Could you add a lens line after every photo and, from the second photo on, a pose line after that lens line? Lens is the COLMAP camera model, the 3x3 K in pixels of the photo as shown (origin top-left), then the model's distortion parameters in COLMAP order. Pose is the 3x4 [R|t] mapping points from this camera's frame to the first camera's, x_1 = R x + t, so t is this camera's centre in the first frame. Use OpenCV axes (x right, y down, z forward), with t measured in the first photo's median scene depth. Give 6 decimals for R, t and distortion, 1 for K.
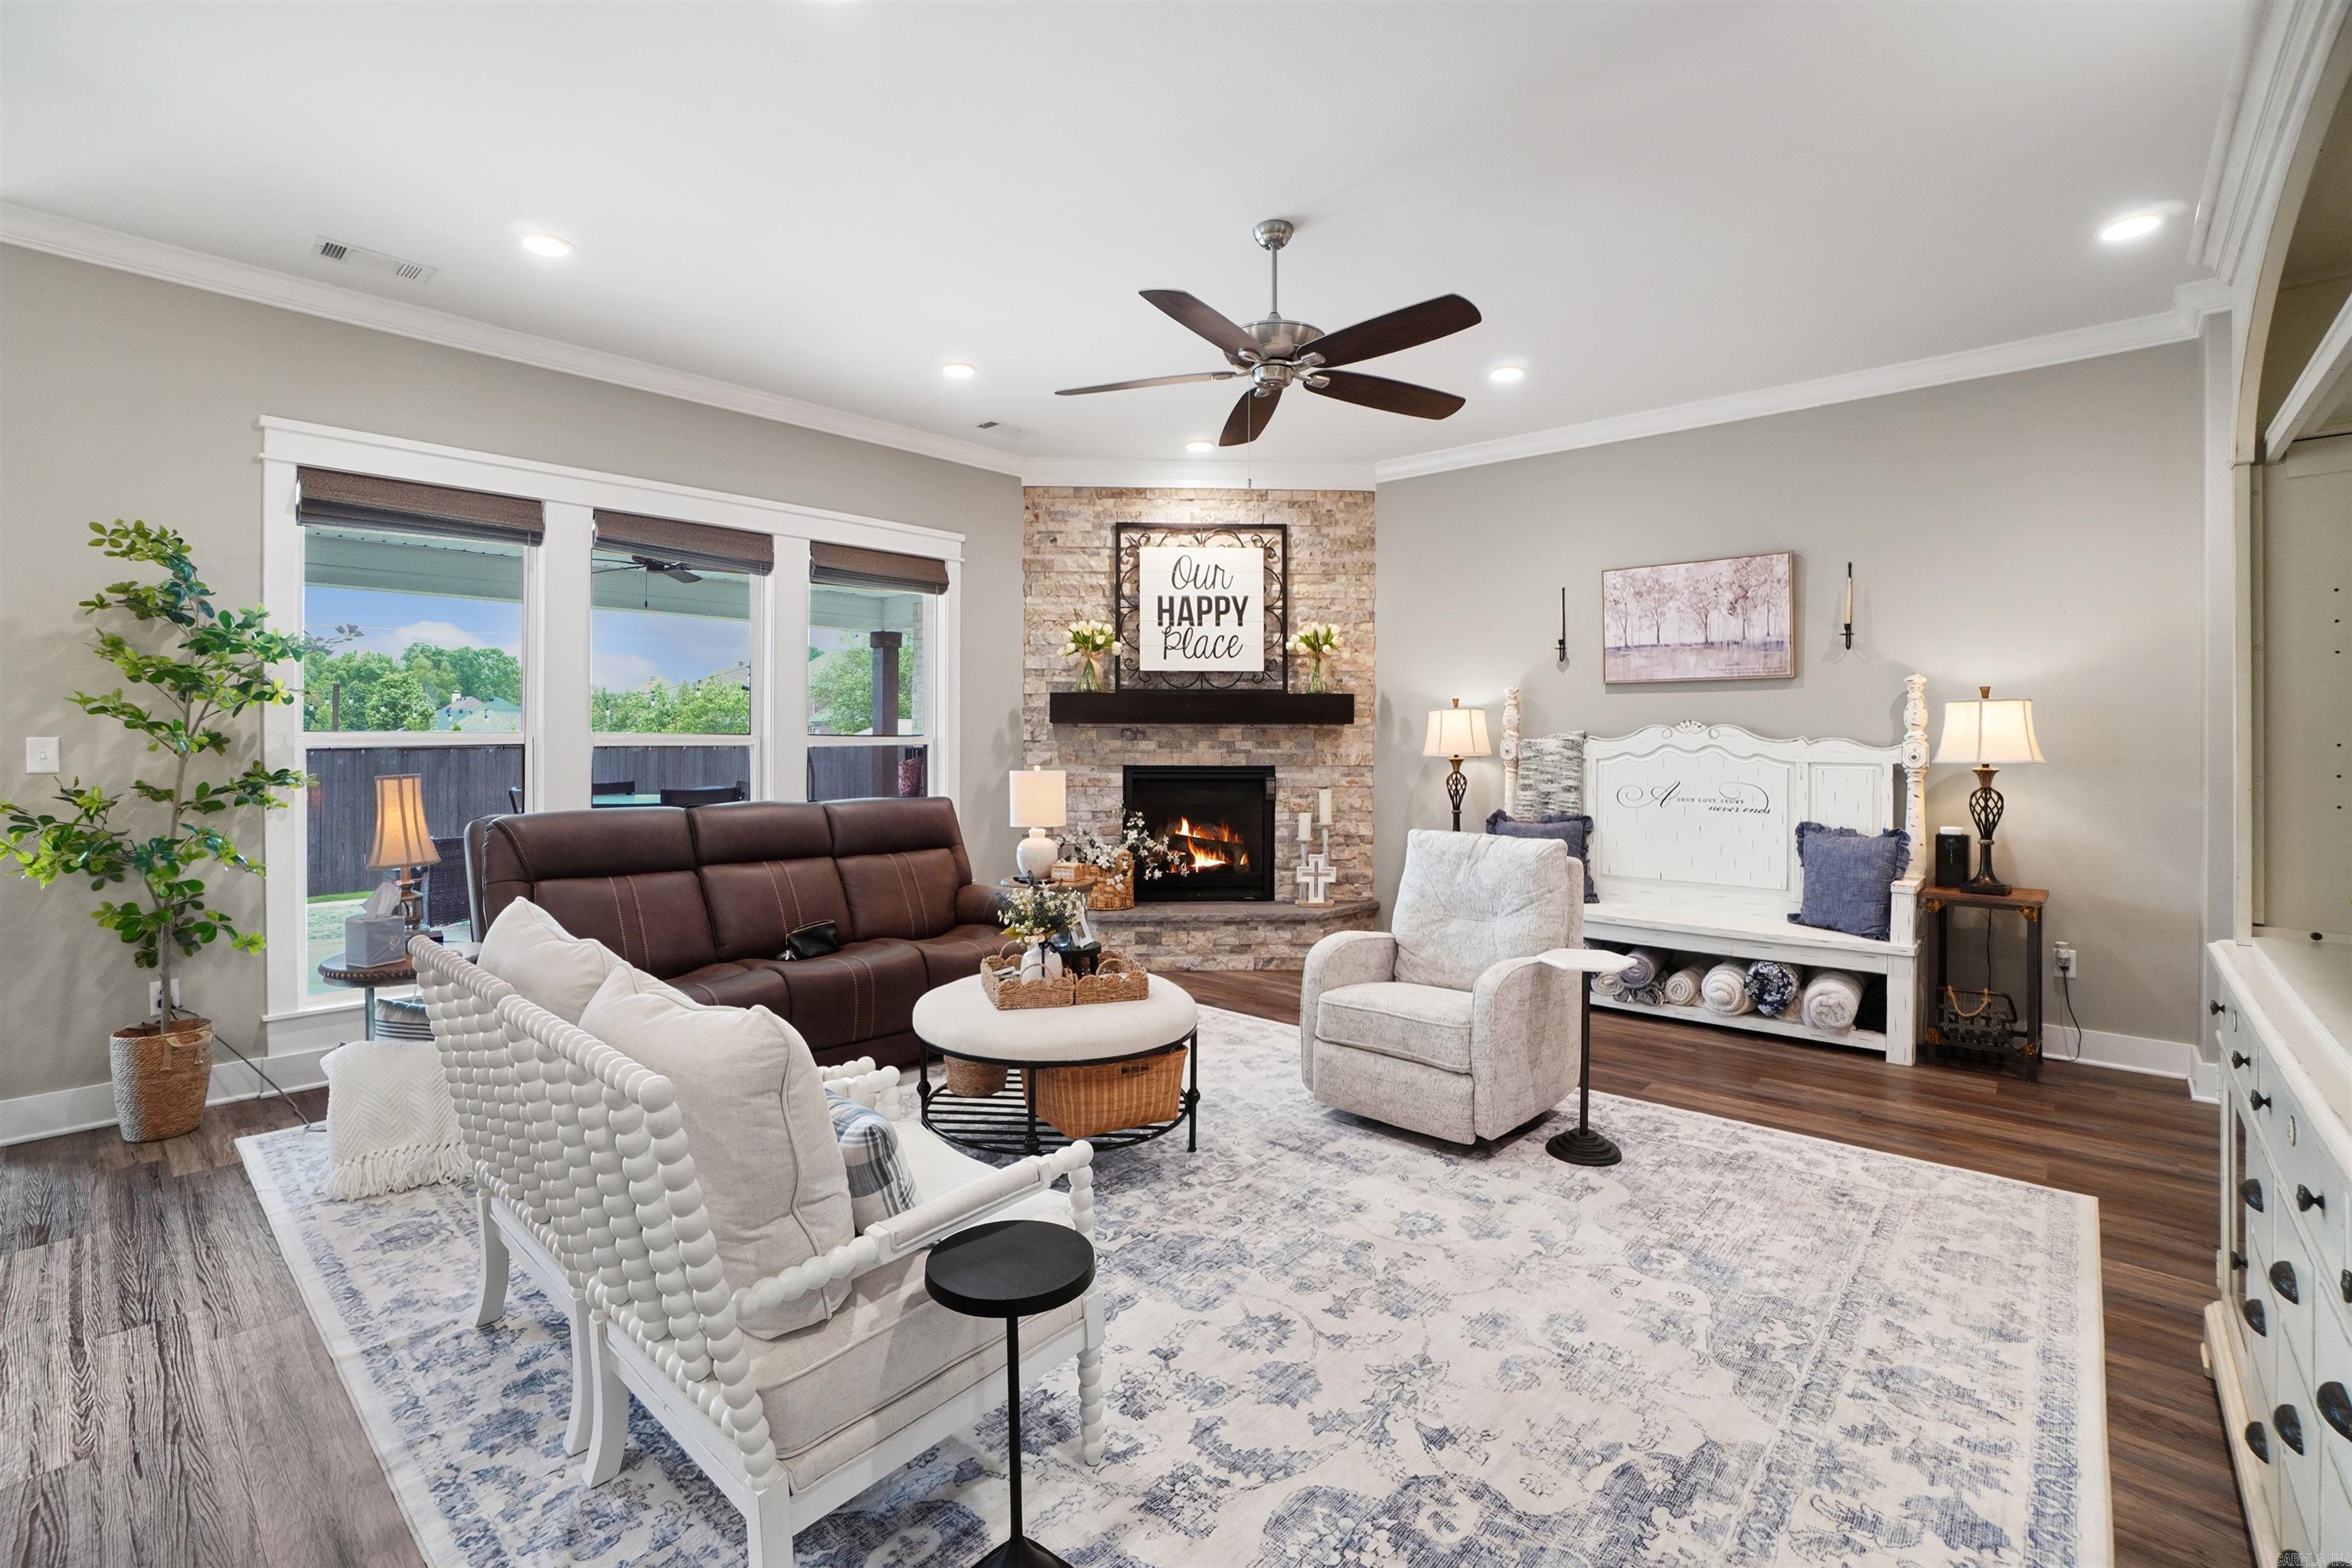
lens RADIAL K [[1027.1, 0, 1196.2], [0, 1027.1, 735.0], [0, 0, 1]] dist [-0.065615, 0.034390]
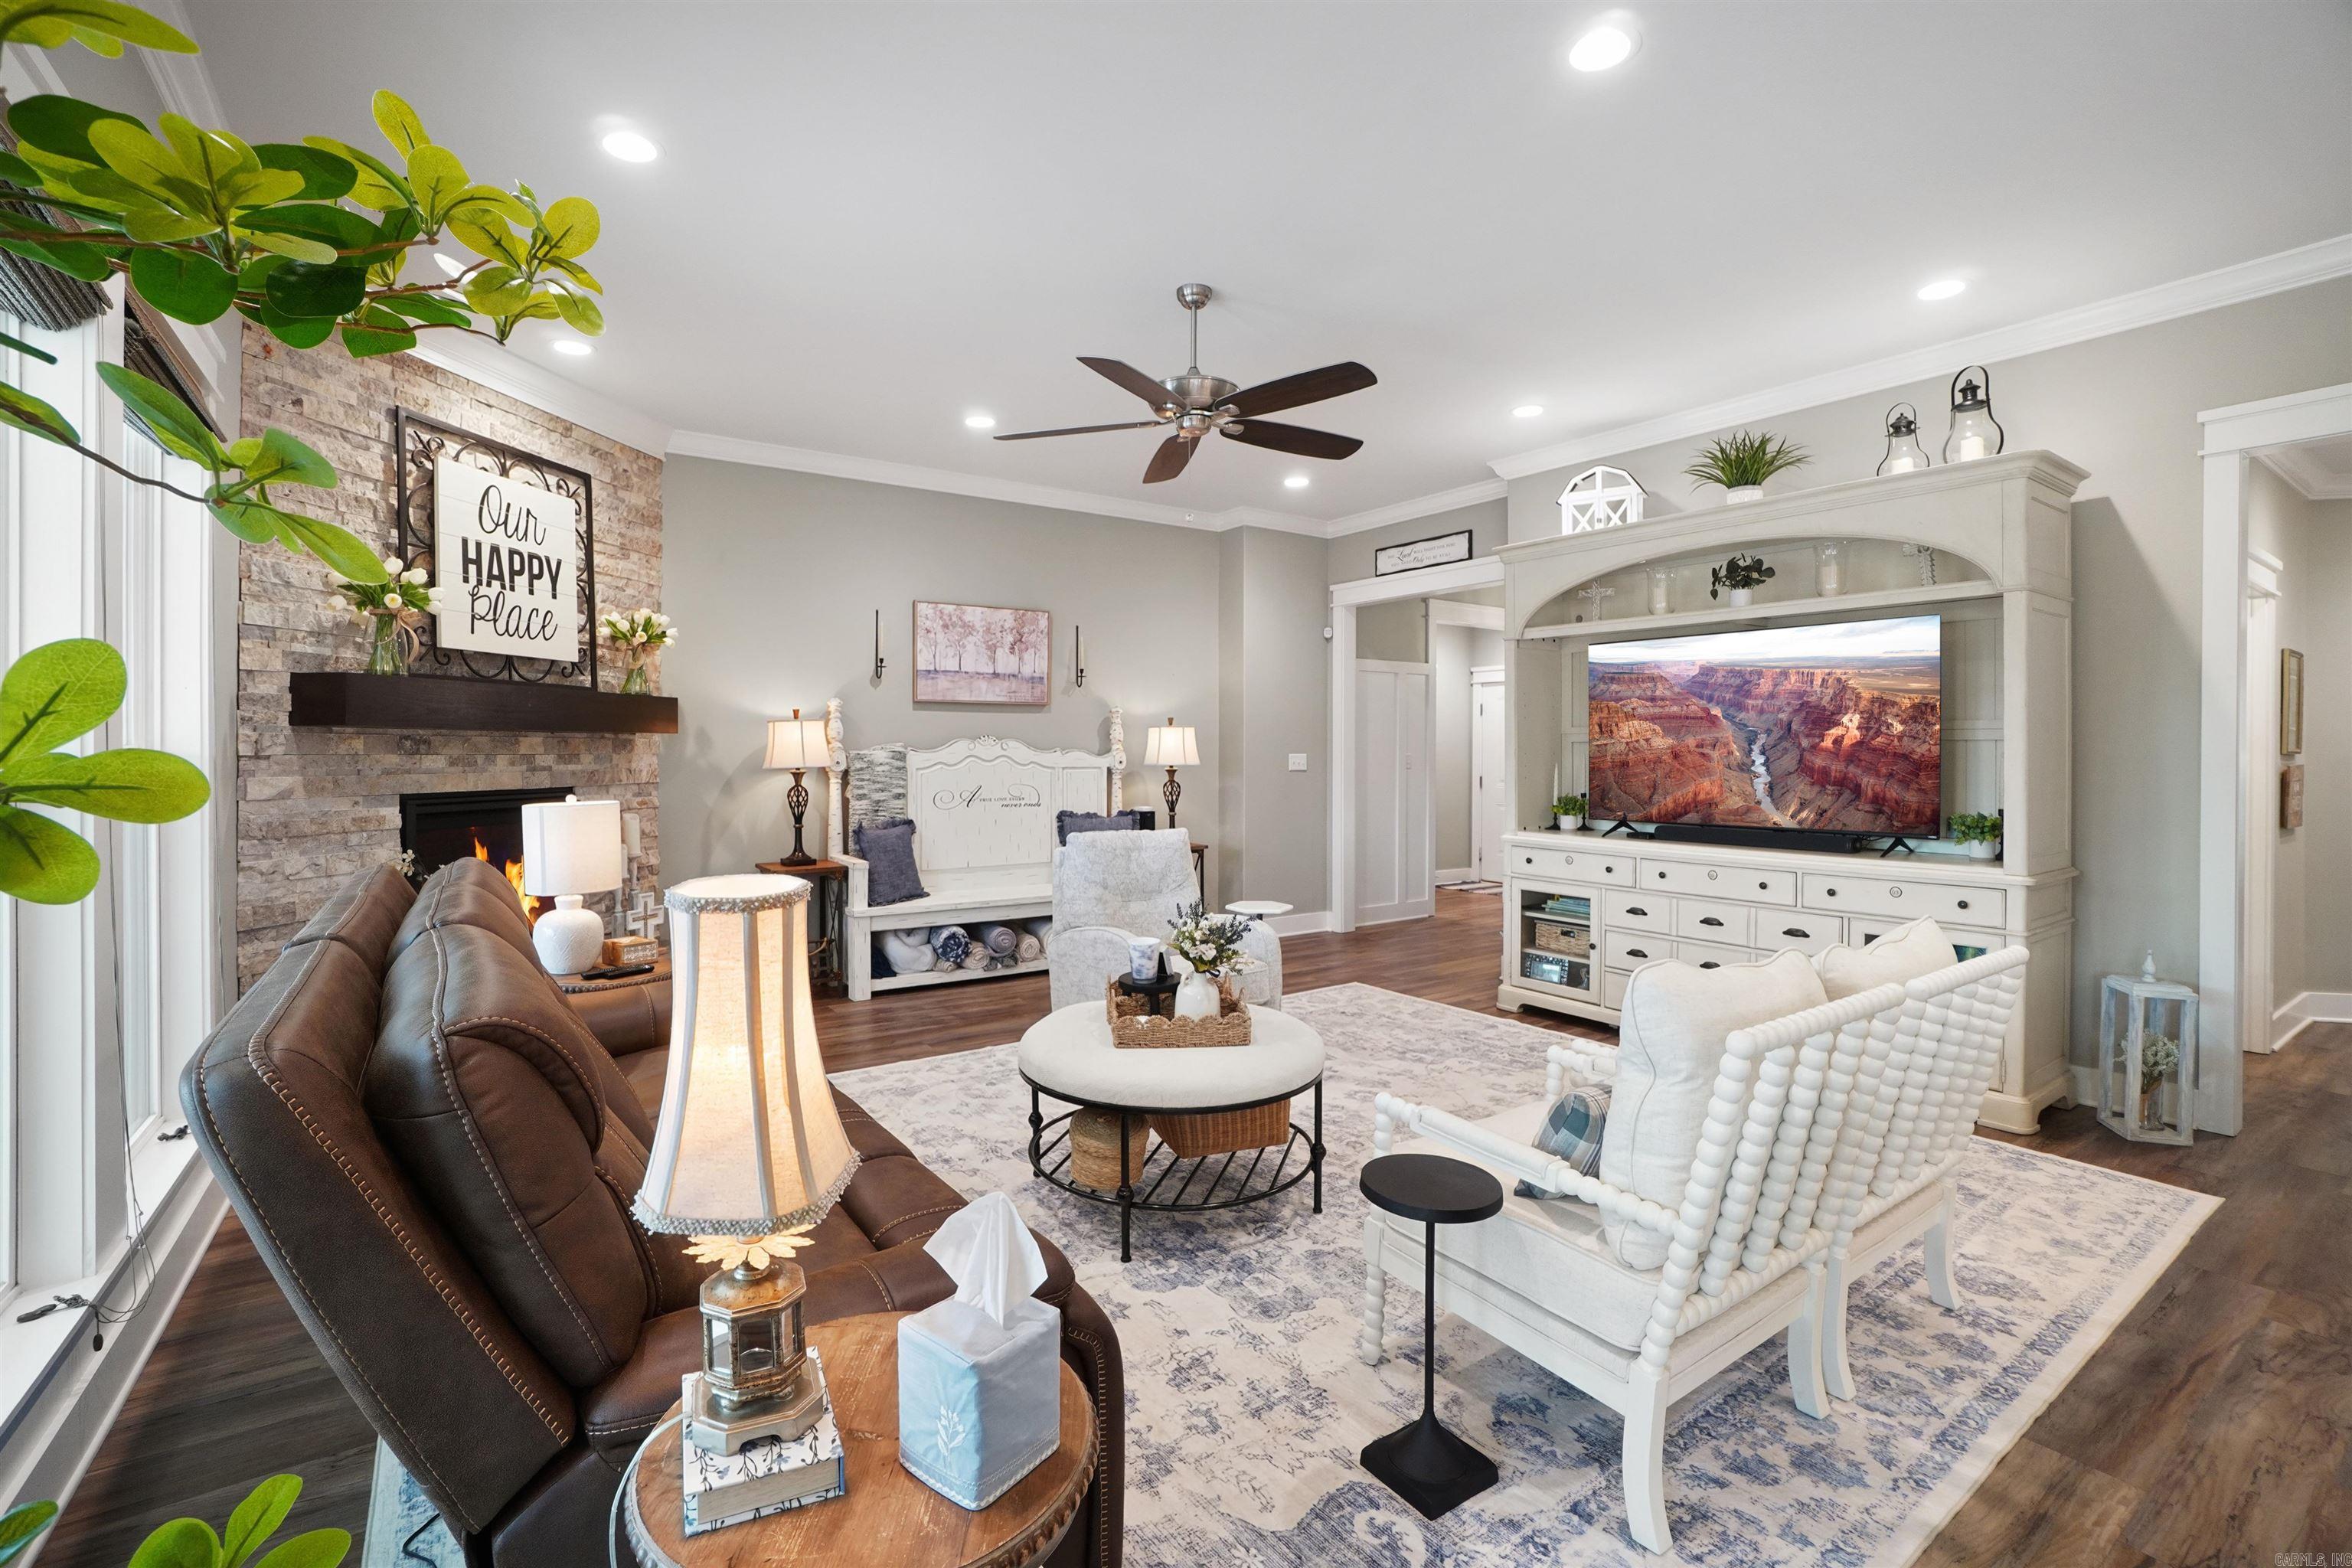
lens RADIAL K [[1016.4, 0, 1116.6], [0, 1016.4, 747.3], [0, 0, 1]] dist [-0.013639, -0.000017]
pose [[0.291840, -0.000030, 0.956467, -0.539661], [-0.003180, 0.999994, 0.001001, -0.001314], [-0.956462, -0.003333, 0.291839, 0.402610]]
